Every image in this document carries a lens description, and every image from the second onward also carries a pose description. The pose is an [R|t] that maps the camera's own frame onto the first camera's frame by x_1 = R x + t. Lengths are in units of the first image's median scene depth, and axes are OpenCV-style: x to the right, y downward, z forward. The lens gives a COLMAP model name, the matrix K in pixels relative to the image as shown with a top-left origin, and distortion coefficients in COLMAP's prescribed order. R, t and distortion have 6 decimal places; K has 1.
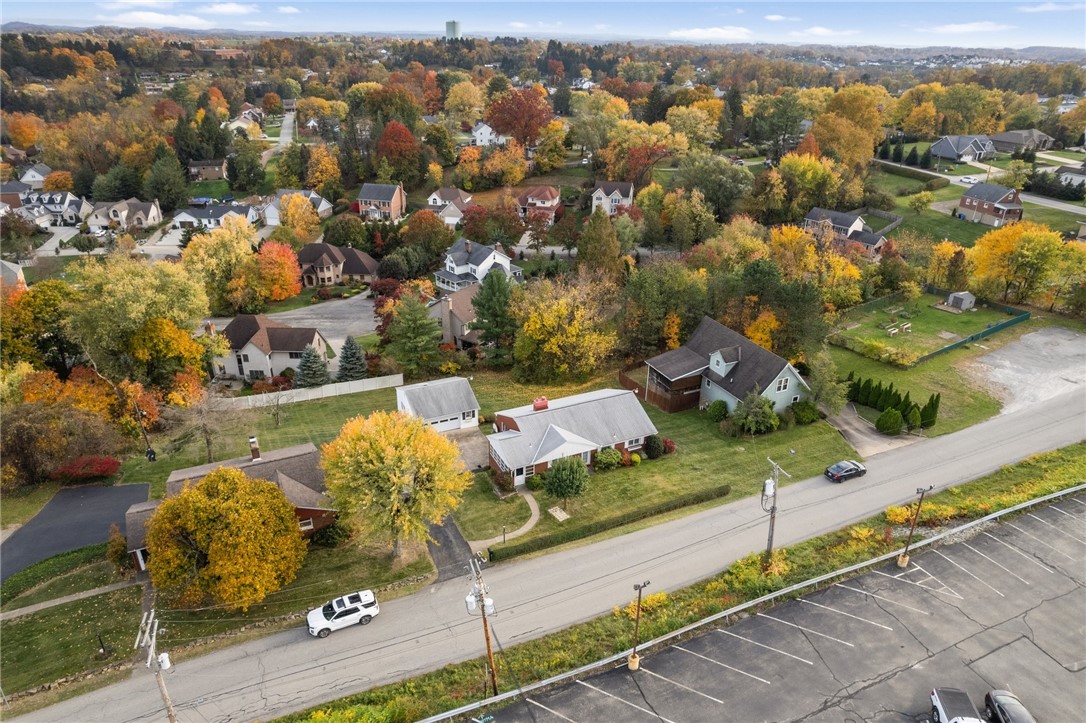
lens RADIAL K [[703.8, 0, 544.2], [0, 703.8, 370.9], [0, 0, 1]] dist [-0.010528, 0.012022]
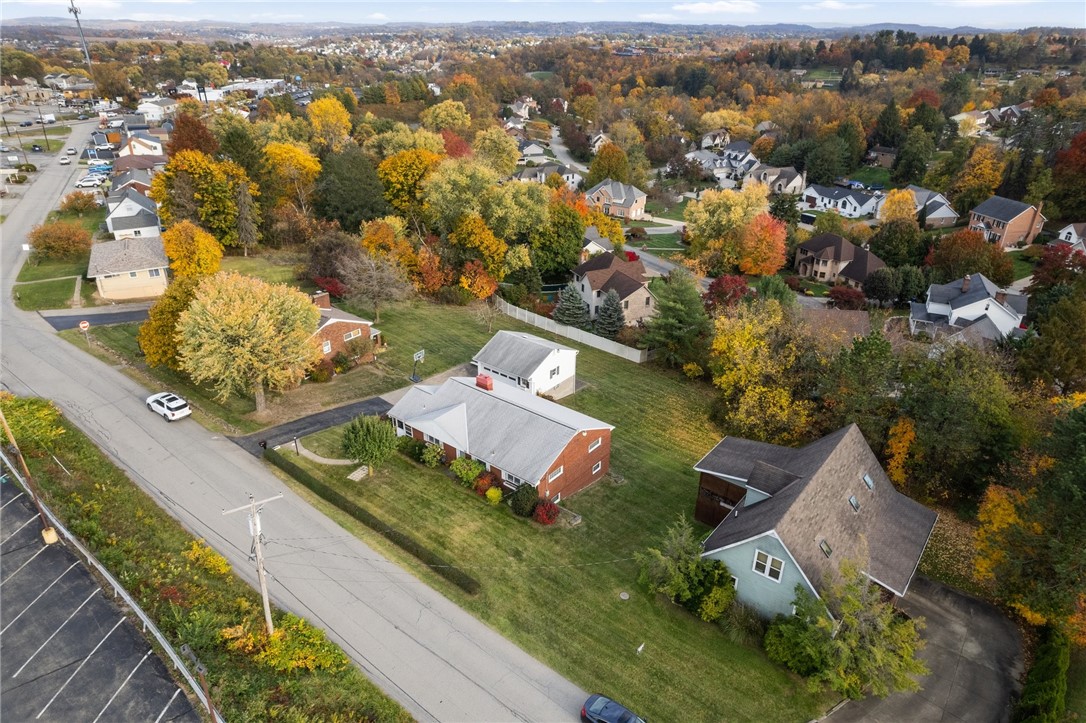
lens RADIAL K [[703.8, 0, 545.6], [0, 703.8, 351.6], [0, 0, 1]] dist [-0.010528, 0.012022]
pose [[0.453246, 0.377594, -0.807460, 0.258187], [-0.399535, 0.895815, 0.194644, -0.066699], [0.796831, 0.234387, 0.556887, 0.214136]]
